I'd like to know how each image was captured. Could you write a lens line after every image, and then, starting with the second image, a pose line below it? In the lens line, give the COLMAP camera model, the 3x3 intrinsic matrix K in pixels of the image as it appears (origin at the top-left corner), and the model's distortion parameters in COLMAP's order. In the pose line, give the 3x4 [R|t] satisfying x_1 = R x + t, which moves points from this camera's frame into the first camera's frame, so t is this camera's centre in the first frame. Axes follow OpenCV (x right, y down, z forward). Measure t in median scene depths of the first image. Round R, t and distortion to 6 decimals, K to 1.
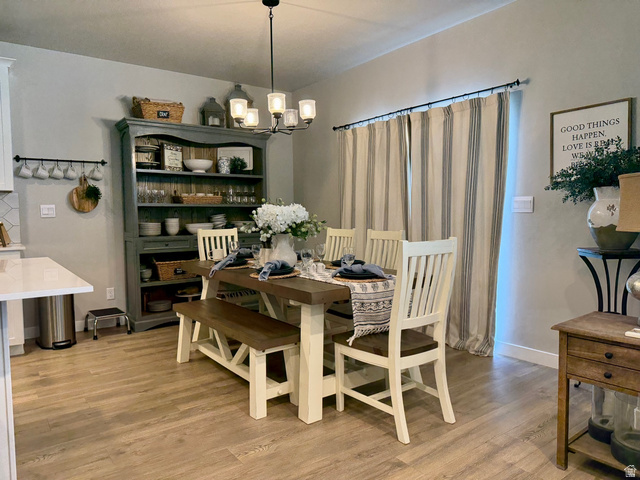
lens RADIAL K [[451.9, 0, 320.0], [0, 451.9, 240.0], [0, 0, 1]] dist [0.004885, 0.000139]
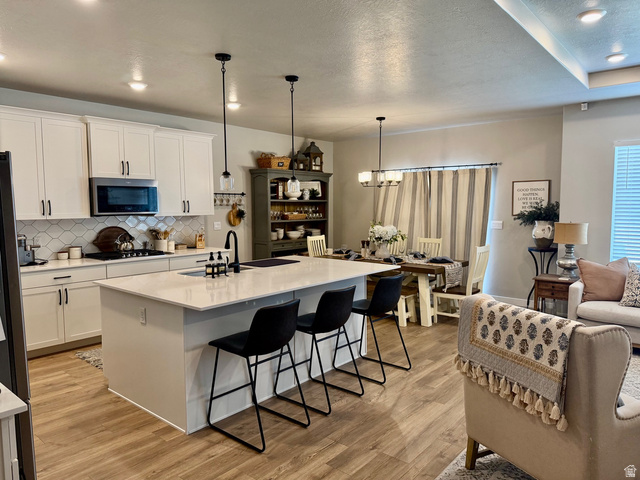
lens RADIAL K [[450.9, 0, 320.0], [0, 450.9, 240.0], [0, 0, 1]] dist [0.060797, -0.077009]
pose [[0.975098, -0.009205, 0.221585, -0.700641], [0.004944, 0.999792, 0.019777, -0.051599], [-0.221721, -0.018190, 0.974941, -0.720996]]
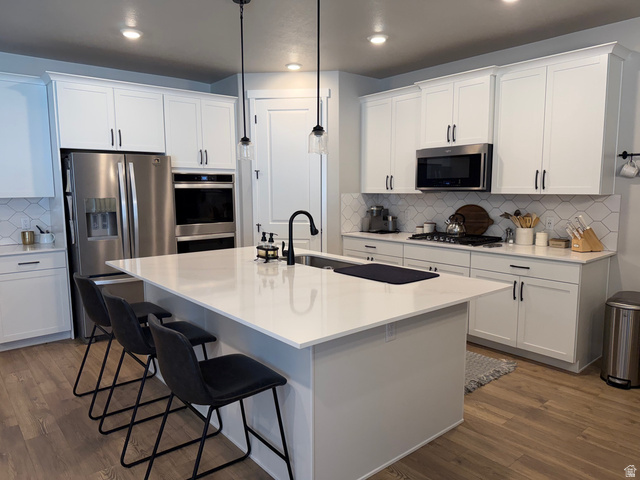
lens RADIAL K [[450.9, 0, 320.0], [0, 450.9, 240.0], [0, 0, 1]] dist [0.060797, -0.077009]
pose [[0.052765, 0.128780, -0.990268, 0.204550], [-0.053912, 0.990571, 0.125946, -0.108733], [0.997151, 0.046742, 0.059210, 0.420783]]
